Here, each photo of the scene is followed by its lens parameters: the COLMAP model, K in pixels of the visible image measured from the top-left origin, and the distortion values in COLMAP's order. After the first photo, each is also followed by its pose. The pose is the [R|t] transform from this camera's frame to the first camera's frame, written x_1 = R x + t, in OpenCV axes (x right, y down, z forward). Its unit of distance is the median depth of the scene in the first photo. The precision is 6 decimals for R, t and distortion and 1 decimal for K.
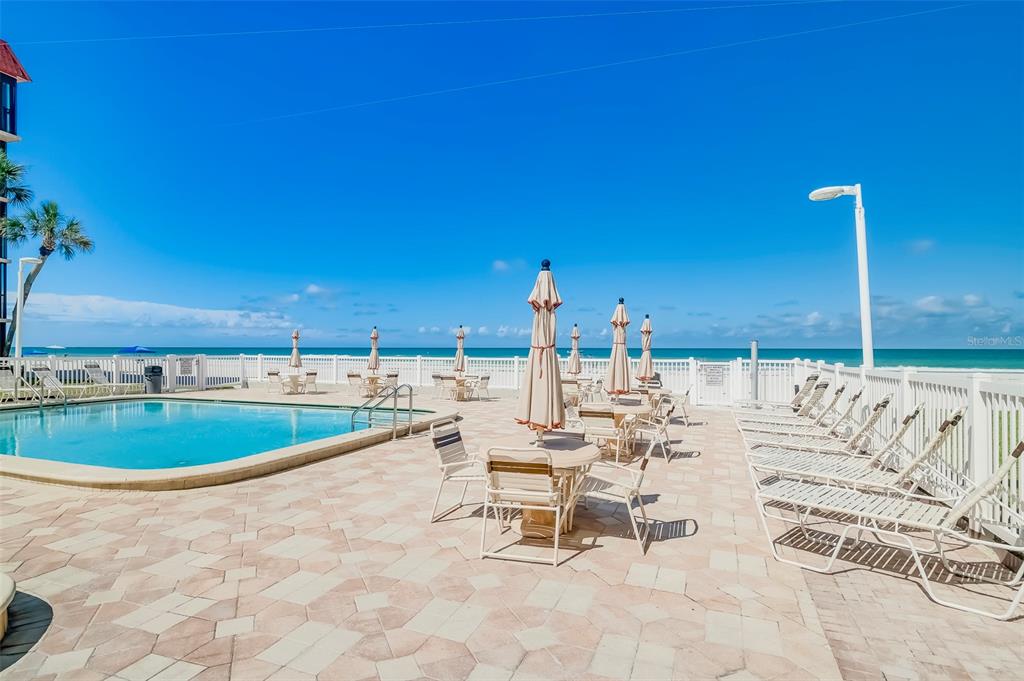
lens RADIAL K [[539.5, 0, 509.3], [0, 539.5, 340.8], [0, 0, 1]] dist [0.006456, -0.001317]
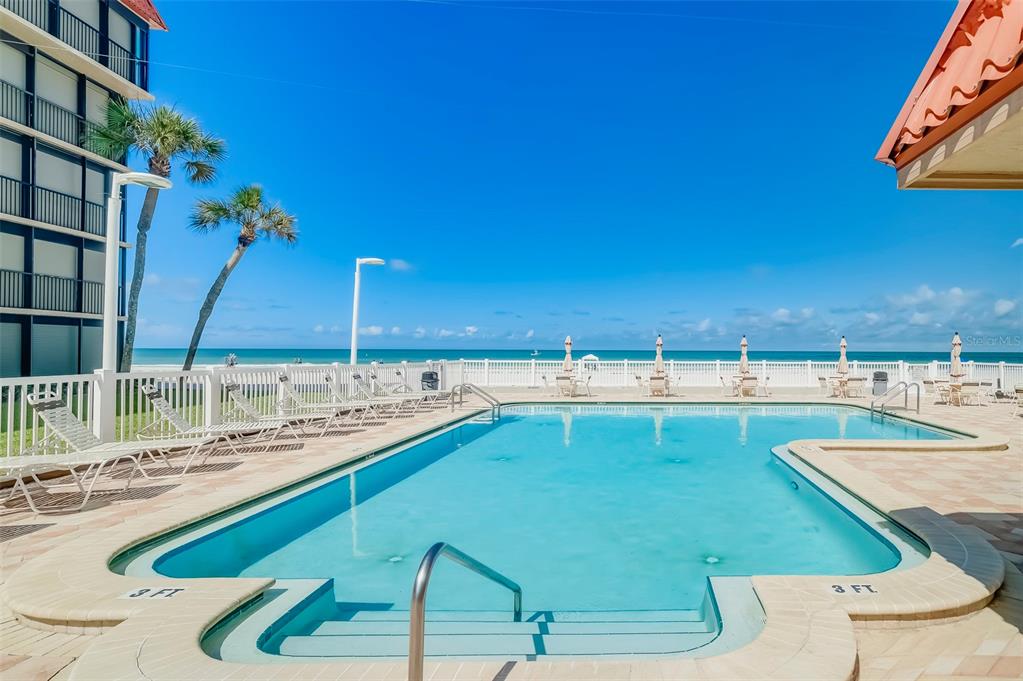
lens RADIAL K [[539.0, 0, 536.6], [0, 539.0, 356.3], [0, 0, 1]] dist [0.006456, -0.001317]
pose [[0.934914, -0.003467, 0.354858, -0.723435], [-0.006596, 0.999610, 0.027145, -0.008185], [-0.354813, -0.027719, 0.934526, 0.018453]]
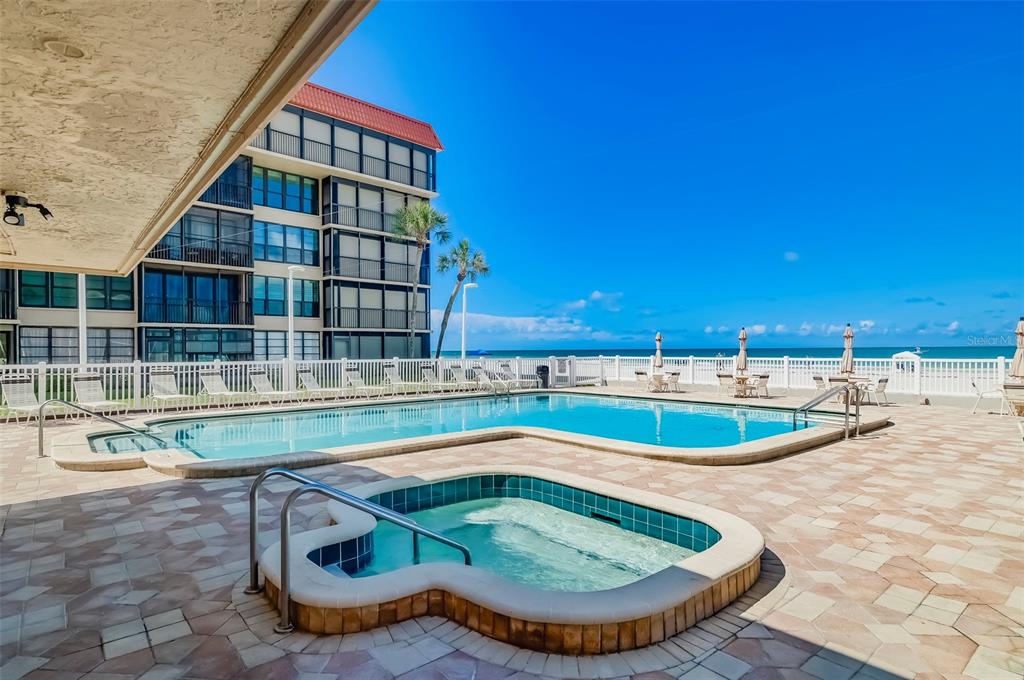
lens RADIAL K [[539.5, 0, 511.5], [0, 539.5, 345.2], [0, 0, 1]] dist [0.006456, -0.001317]
pose [[0.873933, -0.013858, -0.485849, -0.117977], [0.016542, 0.999862, 0.001235, -0.001942], [0.485765, -0.009116, 0.874042, -0.082717]]
